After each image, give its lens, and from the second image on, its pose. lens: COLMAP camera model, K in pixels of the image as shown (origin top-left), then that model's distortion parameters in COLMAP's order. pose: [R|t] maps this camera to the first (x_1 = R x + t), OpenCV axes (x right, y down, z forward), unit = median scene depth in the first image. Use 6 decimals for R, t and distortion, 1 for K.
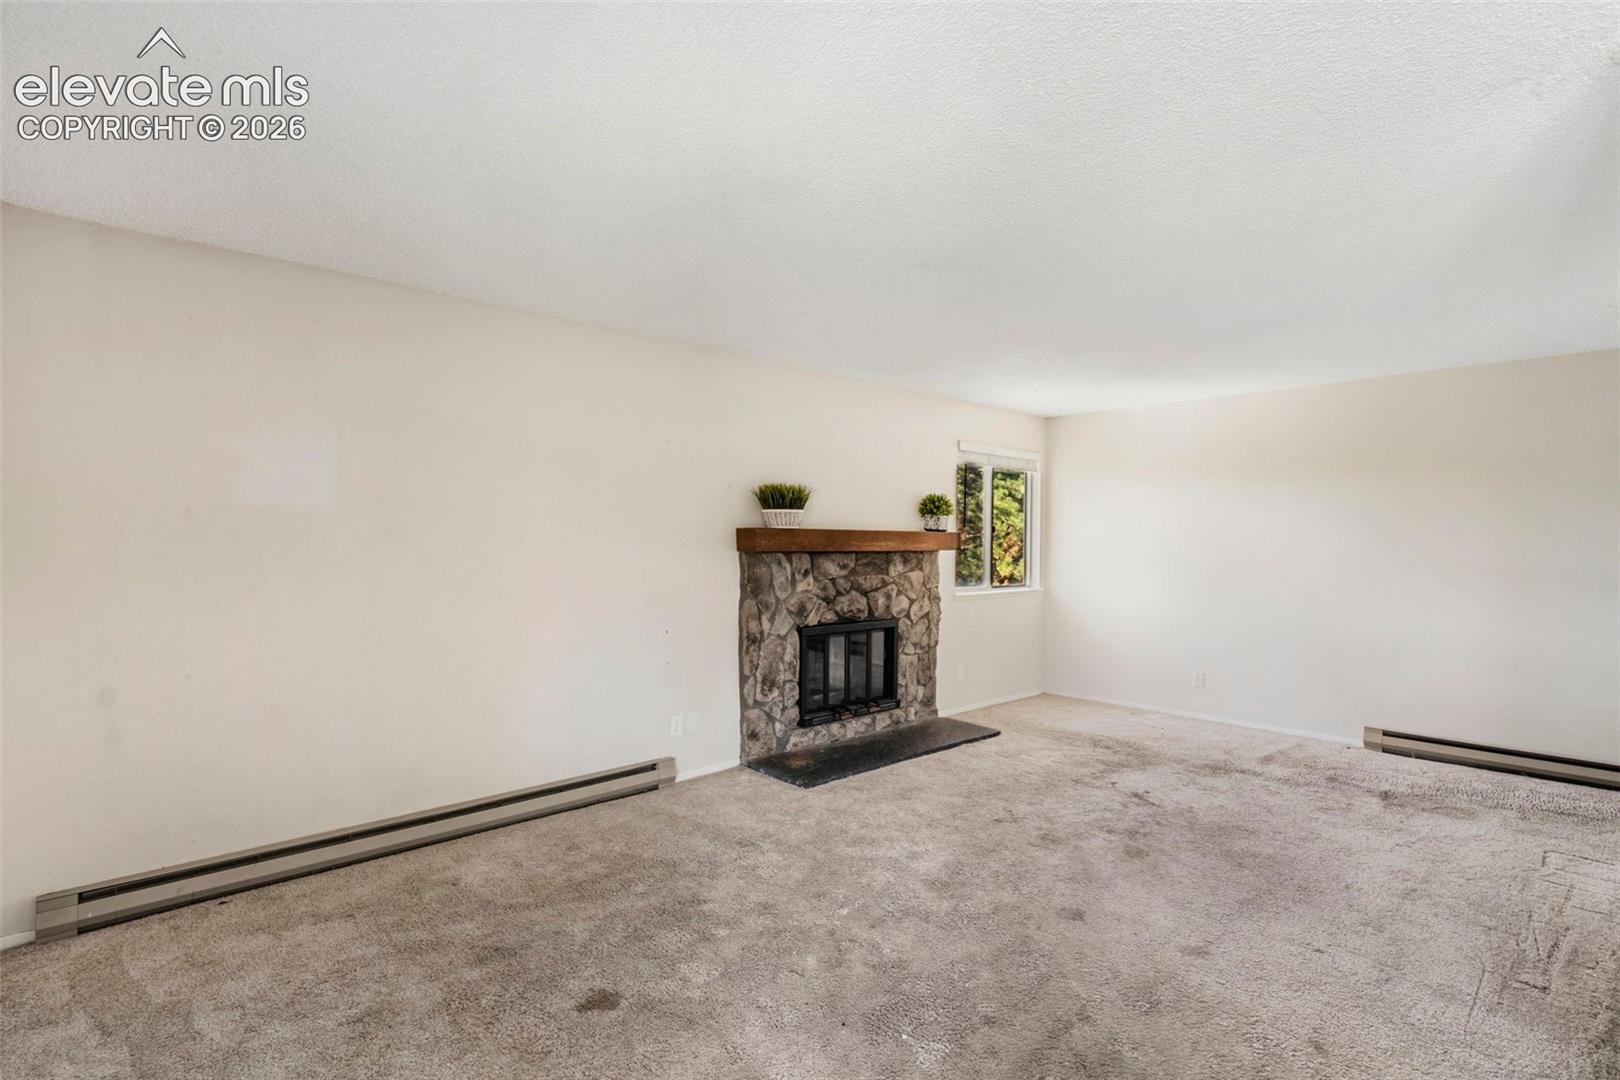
lens RADIAL K [[762.2, 0, 790.5], [0, 762.2, 548.2], [0, 0, 1]] dist [0.003750, -0.004557]
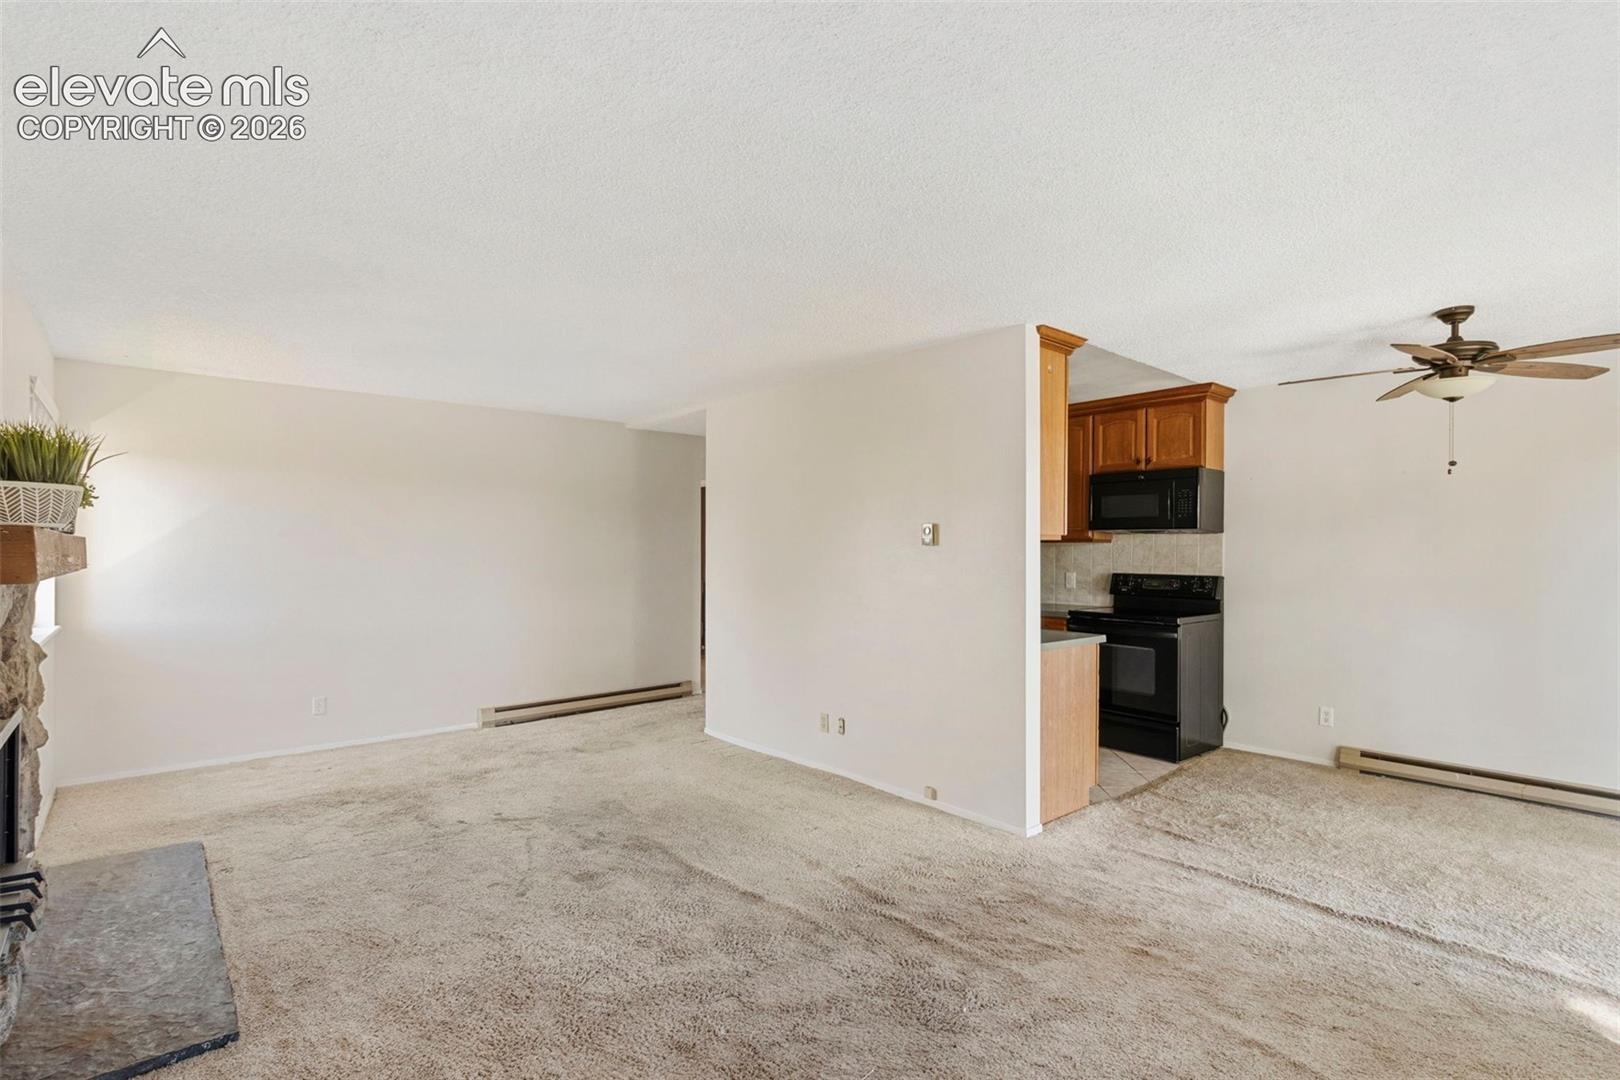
lens RADIAL K [[762.2, 0, 790.5], [0, 762.2, 548.2], [0, 0, 1]] dist [0.003750, -0.004557]
pose [[0.035724, -0.004076, 0.999353, -0.434893], [0.014088, 0.999894, 0.003574, -0.007403], [-0.999262, 0.013951, 0.035778, 0.564251]]
